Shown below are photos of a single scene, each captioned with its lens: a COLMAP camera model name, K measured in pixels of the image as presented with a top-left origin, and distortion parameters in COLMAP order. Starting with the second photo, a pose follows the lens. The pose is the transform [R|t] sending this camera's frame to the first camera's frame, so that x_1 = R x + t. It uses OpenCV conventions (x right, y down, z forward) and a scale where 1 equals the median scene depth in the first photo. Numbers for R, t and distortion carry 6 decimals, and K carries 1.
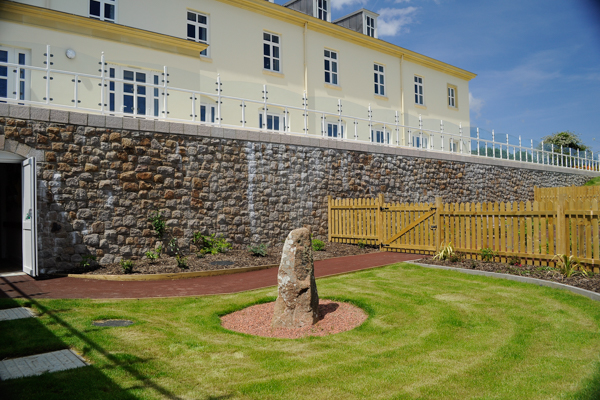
lens RADIAL K [[467.0, 0, 297.9], [0, 467.0, 201.6], [0, 0, 1]] dist [-0.007180, -0.000114]
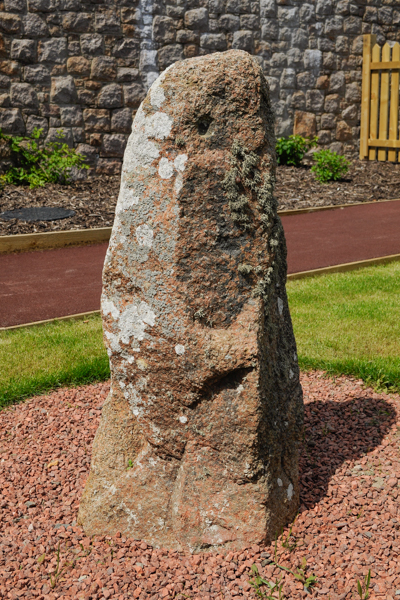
lens RADIAL K [[862.6, 0, 201.3], [0, 862.6, 302.7], [0, 0, 1]] dist [0.000232, 0.000000]
pose [[0.993530, 0.028563, -0.109919, 0.021040], [-0.001290, 0.970633, 0.240563, 0.036432], [0.113562, -0.238865, 0.964390, 0.330009]]
